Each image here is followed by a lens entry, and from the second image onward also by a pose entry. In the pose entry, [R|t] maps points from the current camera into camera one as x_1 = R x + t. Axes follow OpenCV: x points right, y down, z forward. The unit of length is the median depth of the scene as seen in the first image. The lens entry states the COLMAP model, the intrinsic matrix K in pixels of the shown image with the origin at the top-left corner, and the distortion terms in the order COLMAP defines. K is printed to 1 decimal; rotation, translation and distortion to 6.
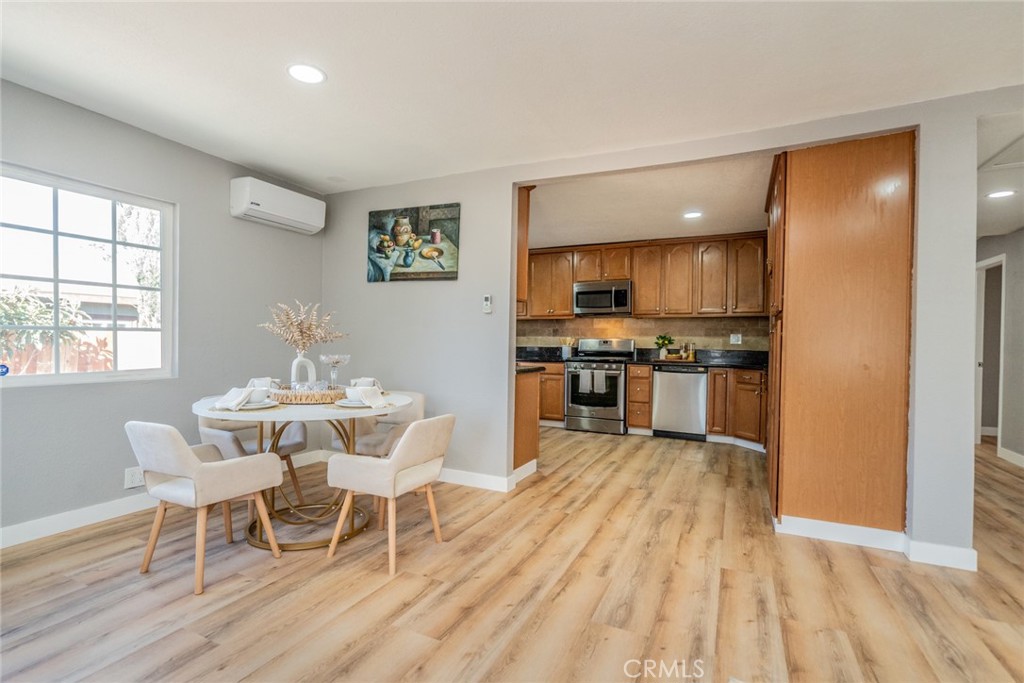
lens RADIAL K [[479.3, 0, 510.0], [0, 479.3, 344.0], [0, 0, 1]] dist [0.000166, 0.000118]
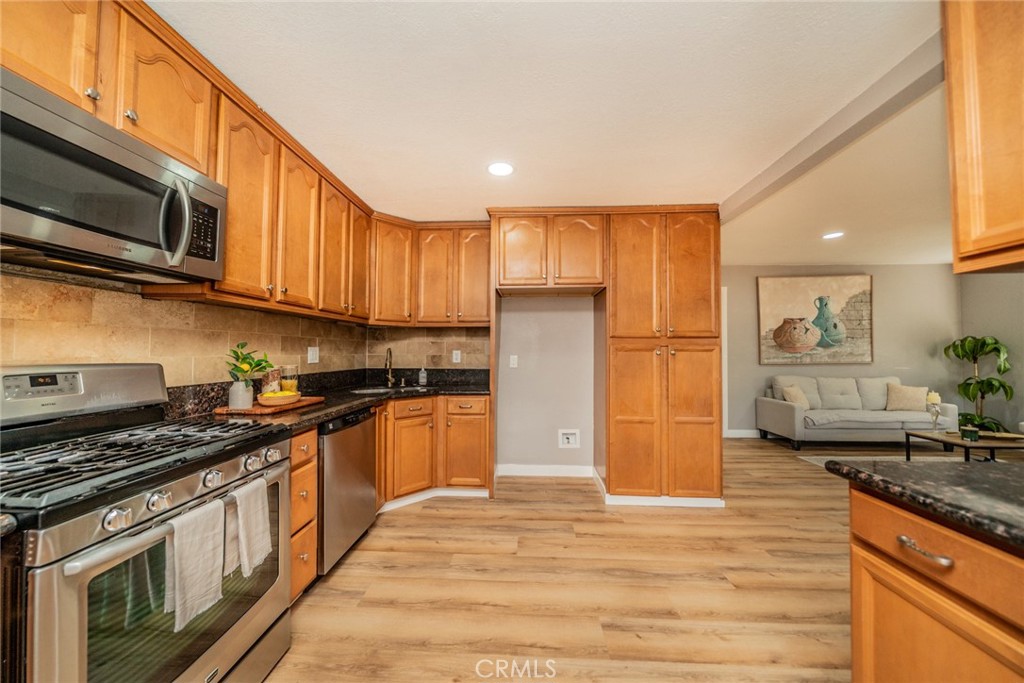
lens RADIAL K [[348.6, 0, 508.8], [0, 348.6, 343.6], [0, 0, 1]] dist [-0.007628, 0.000052]
pose [[-0.382175, 0.005215, 0.924075, -0.073852], [-0.001486, 0.999979, -0.006258, -0.035819], [-0.924089, -0.003765, -0.382159, 1.456252]]
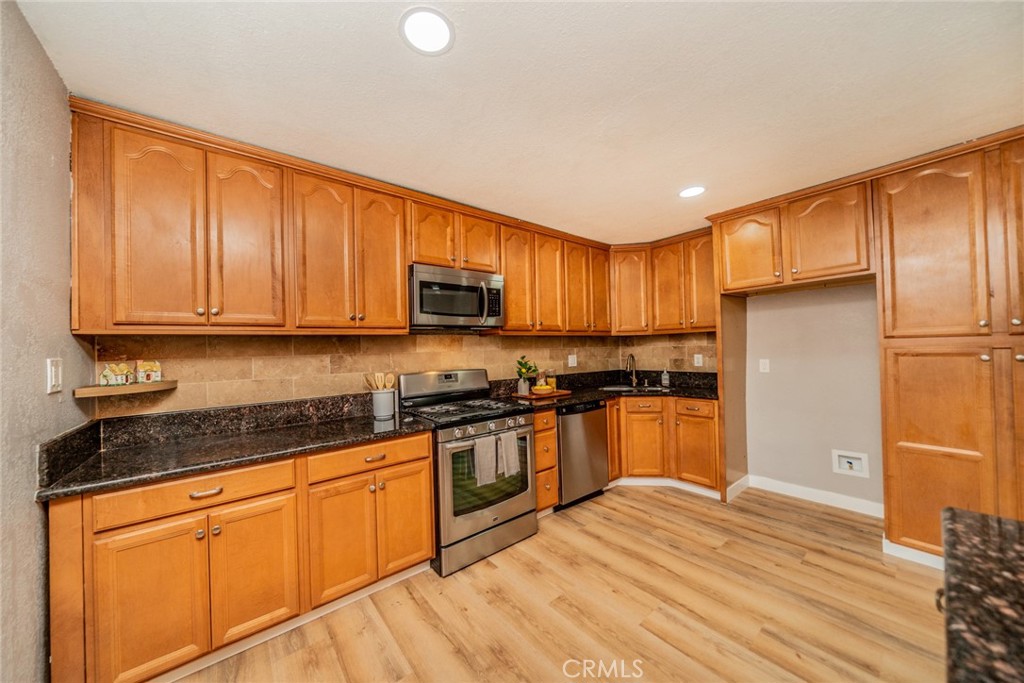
lens RADIAL K [[348.6, 0, 508.8], [0, 348.6, 343.6], [0, 0, 1]] dist [-0.007628, 0.000052]
pose [[0.435416, -0.008154, 0.900192, -0.248714], [0.037500, 0.999255, -0.009087, -0.063155], [-0.899448, 0.037714, 0.435398, 1.279937]]
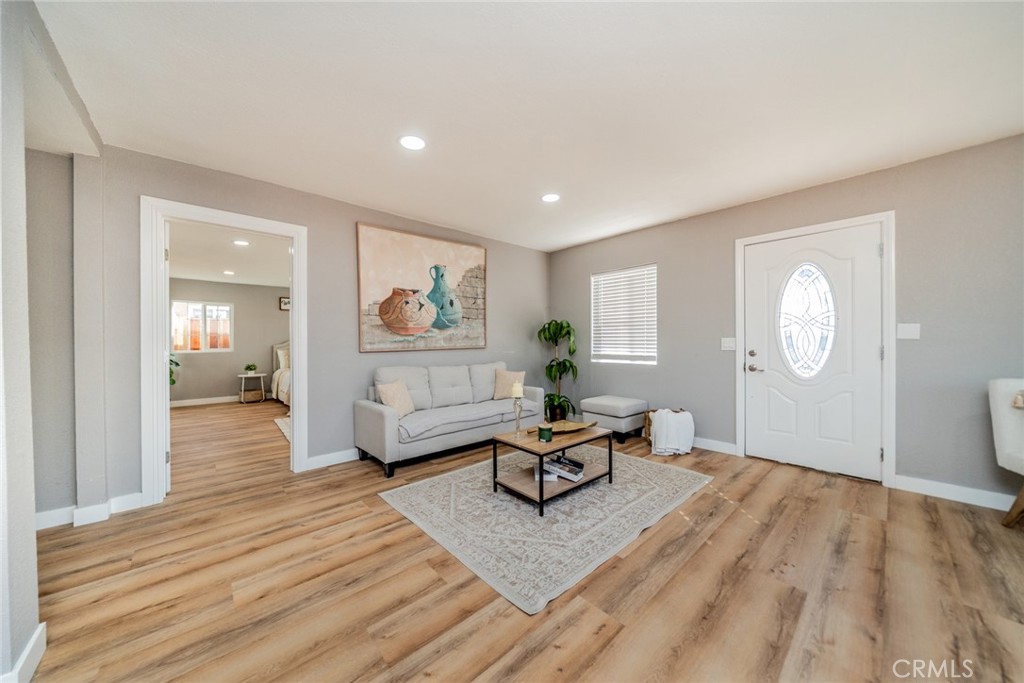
lens RADIAL K [[348.6, 0, 508.8], [0, 348.6, 343.6], [0, 0, 1]] dist [-0.007628, 0.000052]
pose [[-0.922136, -0.013598, 0.386626, 0.073279], [-0.007497, 0.999823, 0.017283, -0.007039], [-0.386792, 0.013039, -0.922075, 0.767277]]
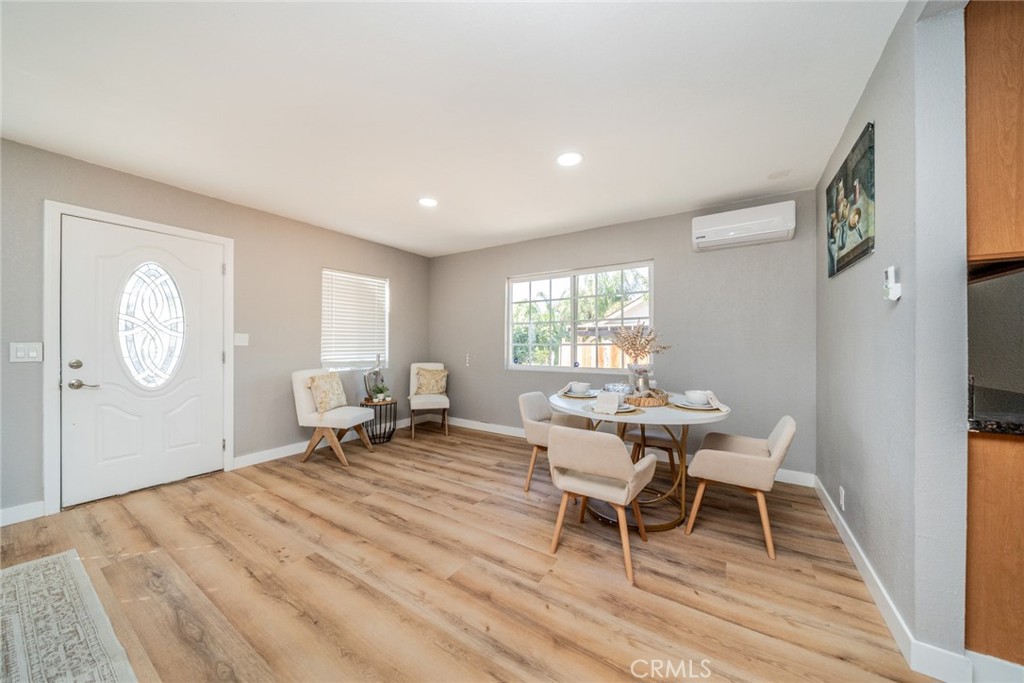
lens RADIAL K [[348.6, 0, 508.8], [0, 348.6, 343.6], [0, 0, 1]] dist [-0.007628, 0.000052]
pose [[-0.132797, -0.018293, -0.990974, 0.368692], [-0.008428, 0.999814, -0.017327, -0.006366], [0.991107, 0.006051, -0.132927, 0.604218]]
